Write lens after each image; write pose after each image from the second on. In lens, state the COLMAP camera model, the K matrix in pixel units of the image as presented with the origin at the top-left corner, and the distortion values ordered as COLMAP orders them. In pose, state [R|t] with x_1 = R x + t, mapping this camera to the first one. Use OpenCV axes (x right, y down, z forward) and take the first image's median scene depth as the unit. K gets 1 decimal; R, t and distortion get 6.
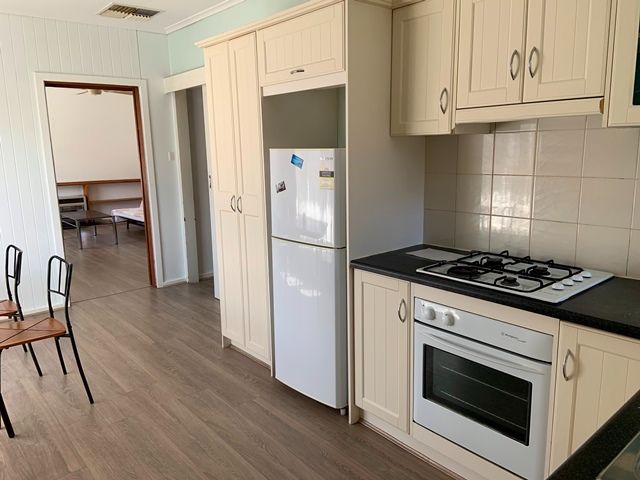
lens RADIAL K [[480.6, 0, 320.1], [0, 480.6, 237.4], [0, 0, 1]] dist [0.094474, -0.103570]
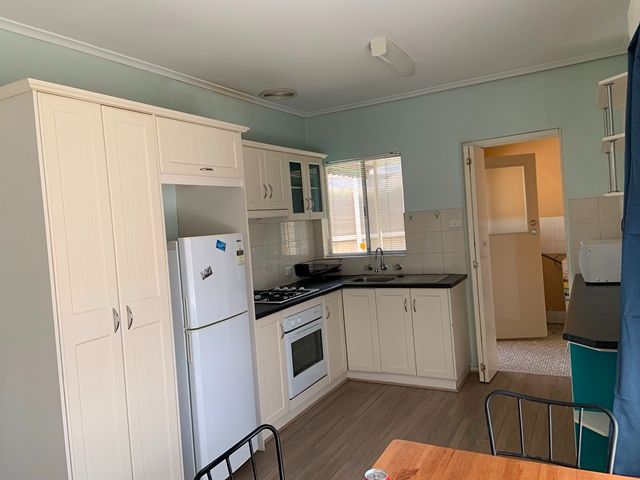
lens RADIAL K [[480.6, 0, 318.0], [0, 480.6, 234.1], [0, 0, 1]] dist [0.094474, -0.103570]
pose [[-0.332232, 0.010220, 0.943142, -1.182719], [0.251041, 0.964831, 0.077977, -0.214104], [-0.909176, 0.262674, -0.323113, 1.146420]]
